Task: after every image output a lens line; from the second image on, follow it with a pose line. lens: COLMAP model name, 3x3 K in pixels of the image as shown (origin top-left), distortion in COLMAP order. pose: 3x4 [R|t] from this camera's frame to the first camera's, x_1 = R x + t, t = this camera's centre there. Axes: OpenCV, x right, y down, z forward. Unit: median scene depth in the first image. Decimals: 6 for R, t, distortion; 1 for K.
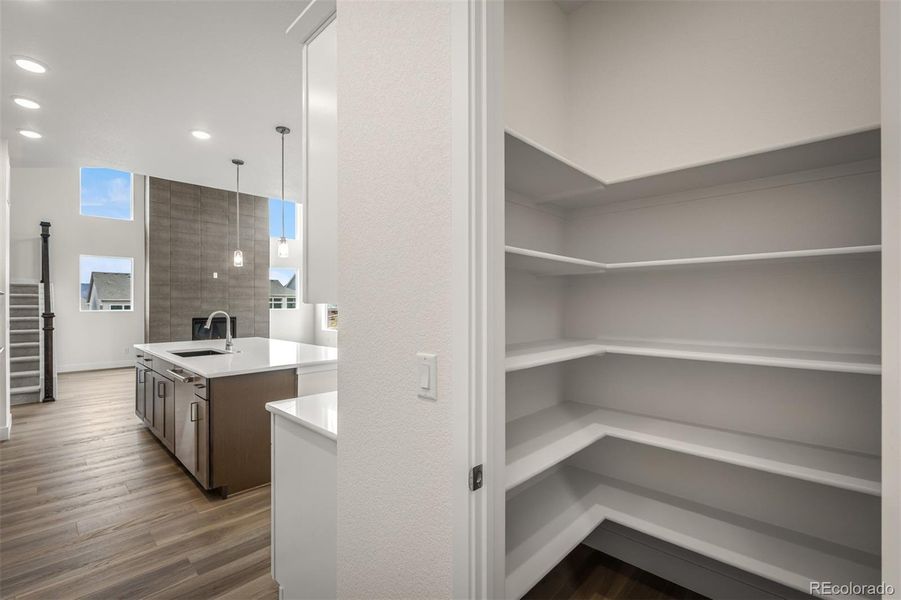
lens RADIAL K [[402.3, 0, 450.7], [0, 402.3, 301.3], [0, 0, 1]] dist [0.002468, -0.000376]
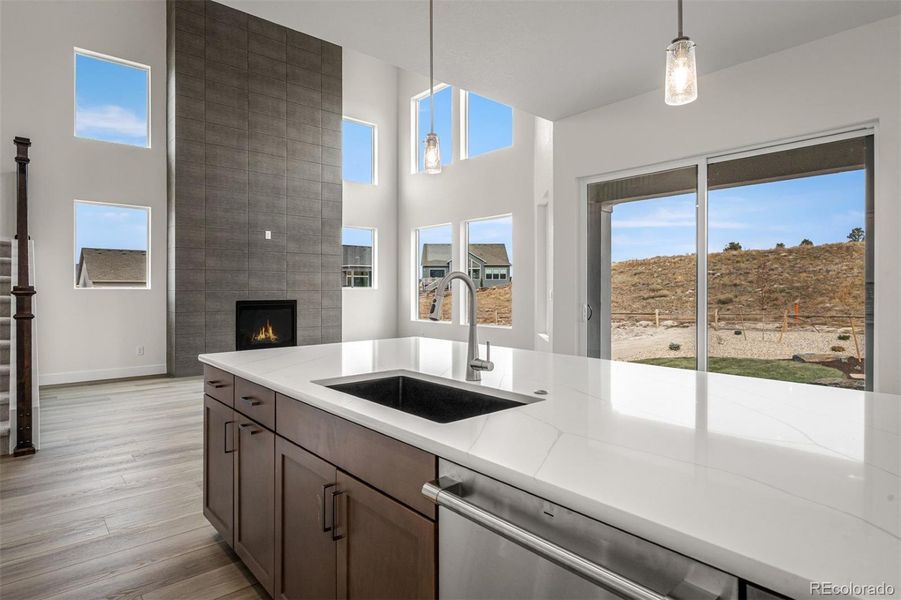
lens RADIAL K [[496.5, 0, 455.8], [0, 496.5, 286.5], [0, 0, 1]] dist [-0.003499, -0.000158]
pose [[0.996949, 0.002614, -0.078014, -0.268025], [-0.002456, 0.999995, 0.002111, 0.018485], [0.078019, -0.001913, 0.996950, 0.278036]]
